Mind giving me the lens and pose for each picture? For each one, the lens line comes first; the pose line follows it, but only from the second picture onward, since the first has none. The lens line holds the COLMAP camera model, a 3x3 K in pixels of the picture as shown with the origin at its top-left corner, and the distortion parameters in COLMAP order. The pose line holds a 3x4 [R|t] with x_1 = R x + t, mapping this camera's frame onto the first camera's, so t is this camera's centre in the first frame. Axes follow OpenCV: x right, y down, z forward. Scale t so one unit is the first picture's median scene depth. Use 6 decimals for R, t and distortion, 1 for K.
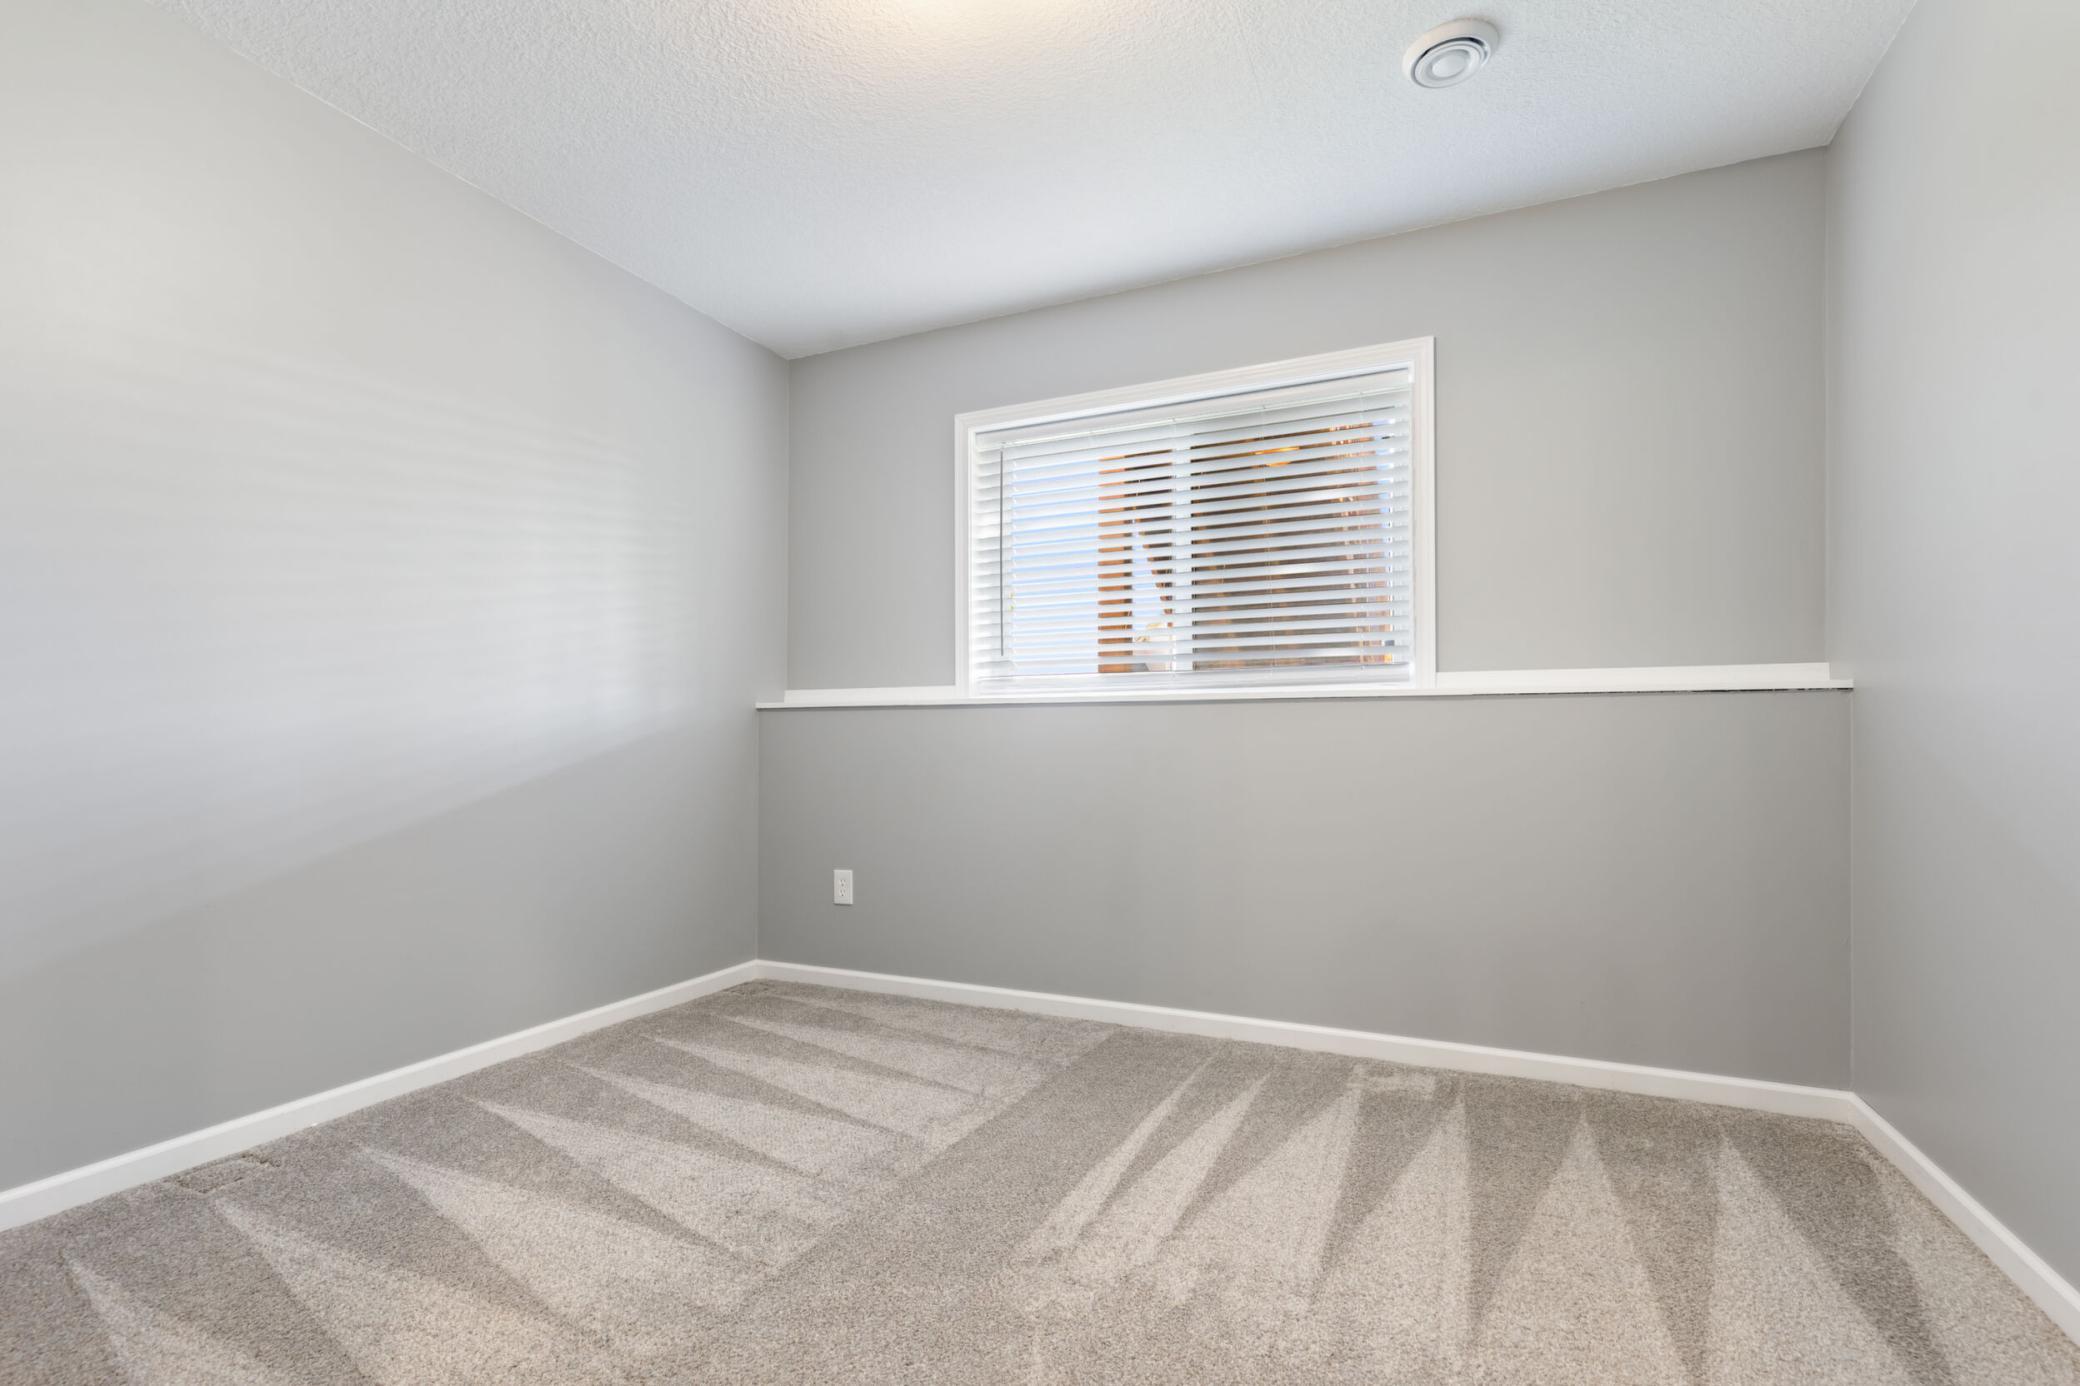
lens RADIAL K [[952.3, 0, 1032.8], [0, 952.3, 699.8], [0, 0, 1]] dist [0.009318, -0.000820]
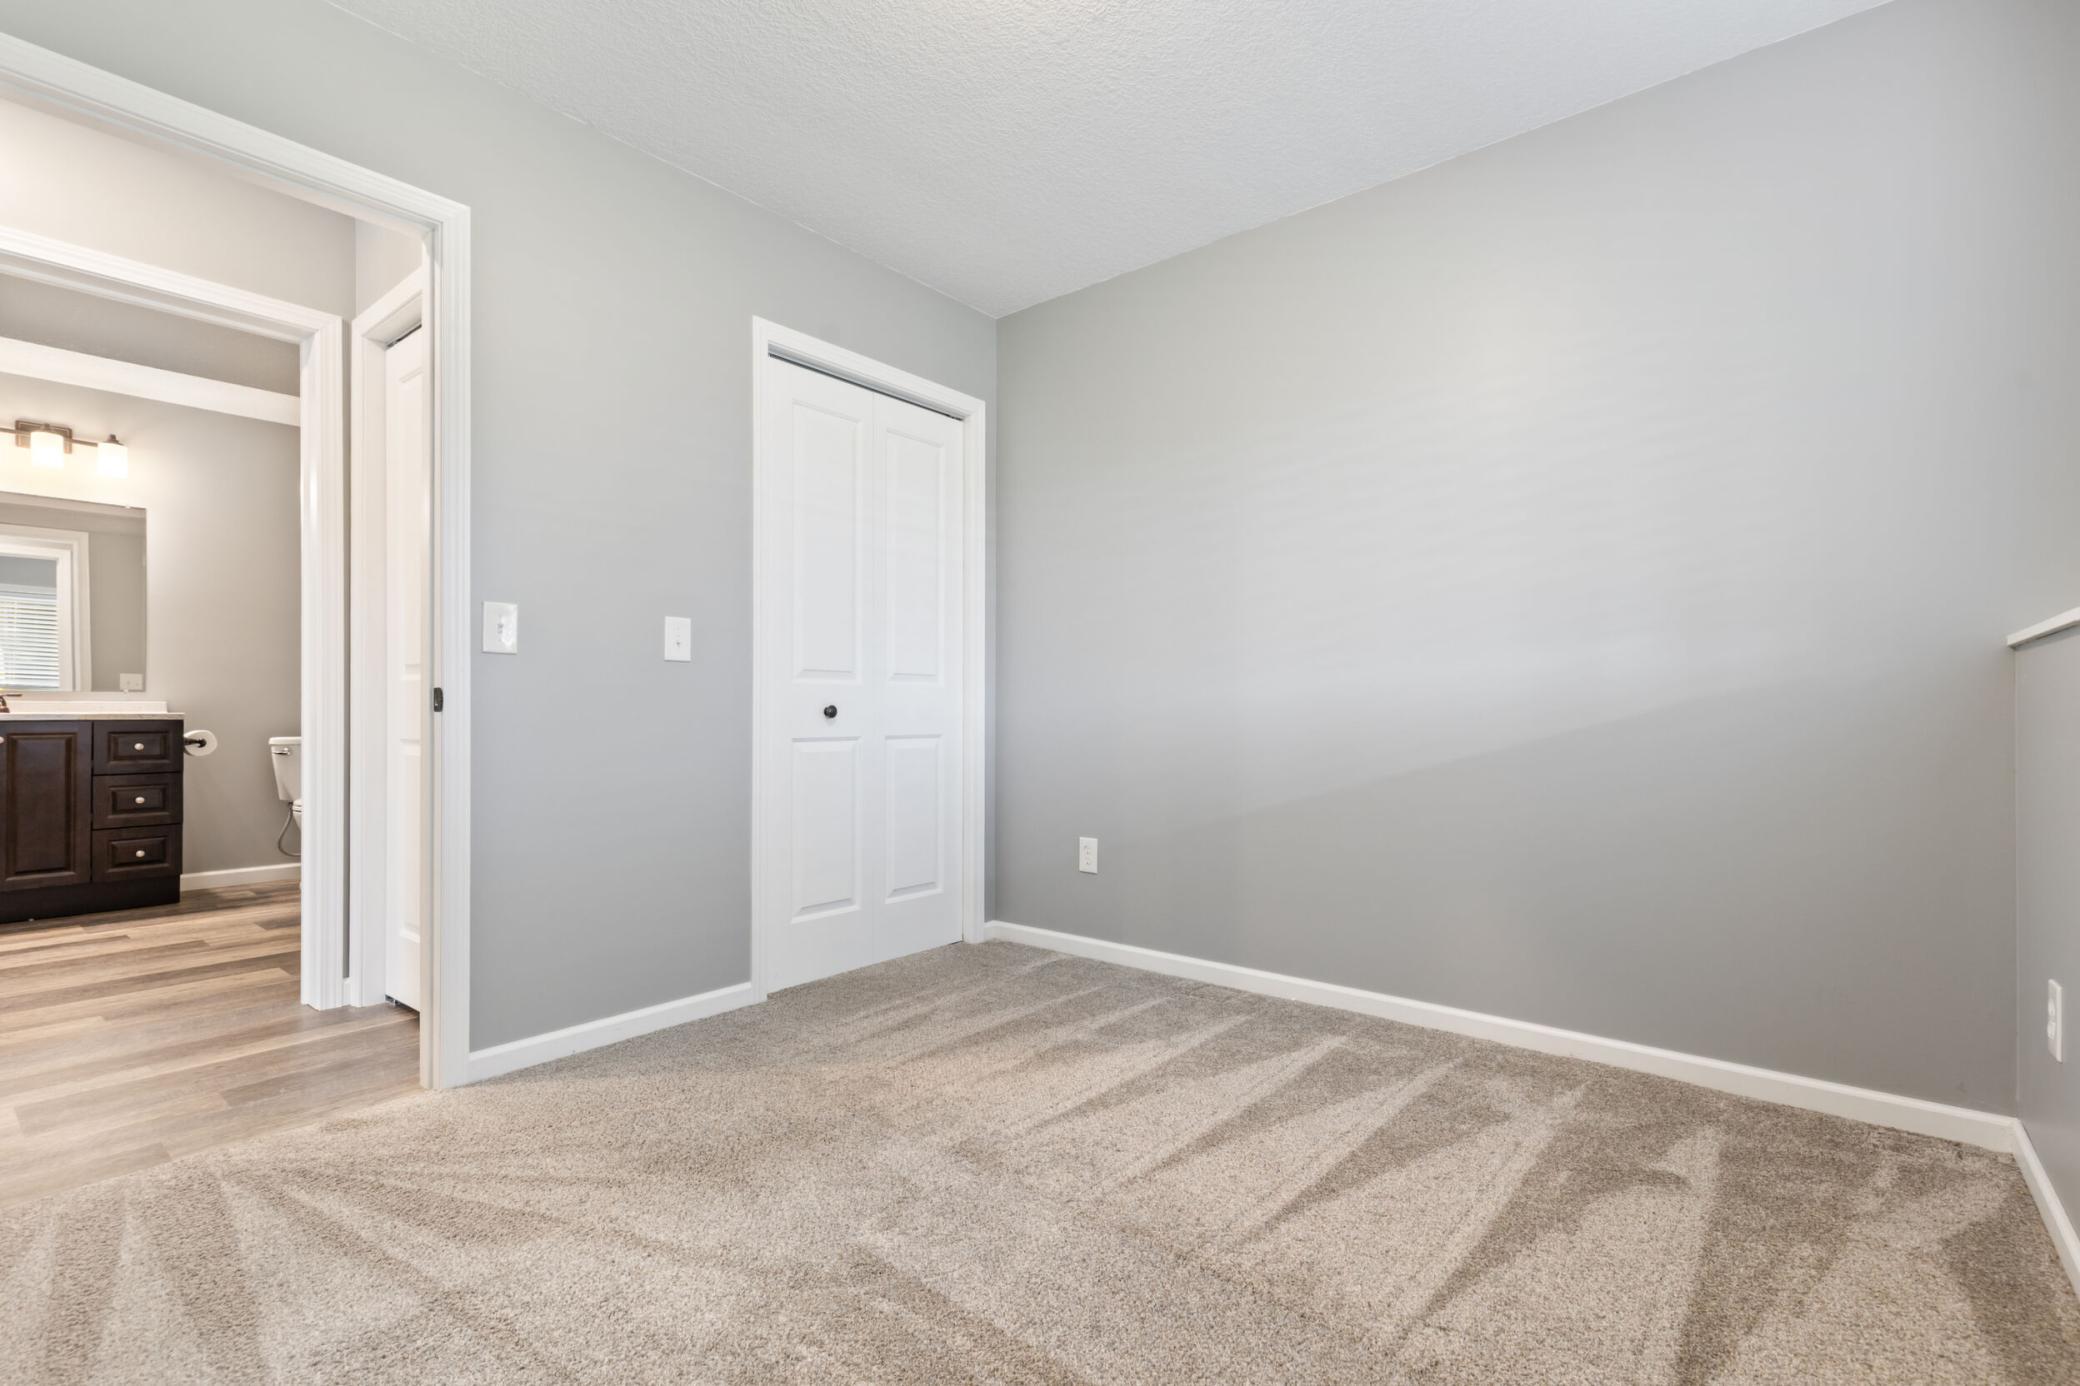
lens RADIAL K [[950.4, 0, 1034.3], [0, 950.4, 683.9], [0, 0, 1]] dist [0.012747, -0.000588]
pose [[-0.260984, -0.029494, -0.964892, 0.582192], [0.036922, 0.998497, -0.040508, 0.050668], [0.964637, -0.046198, -0.259503, 0.970237]]
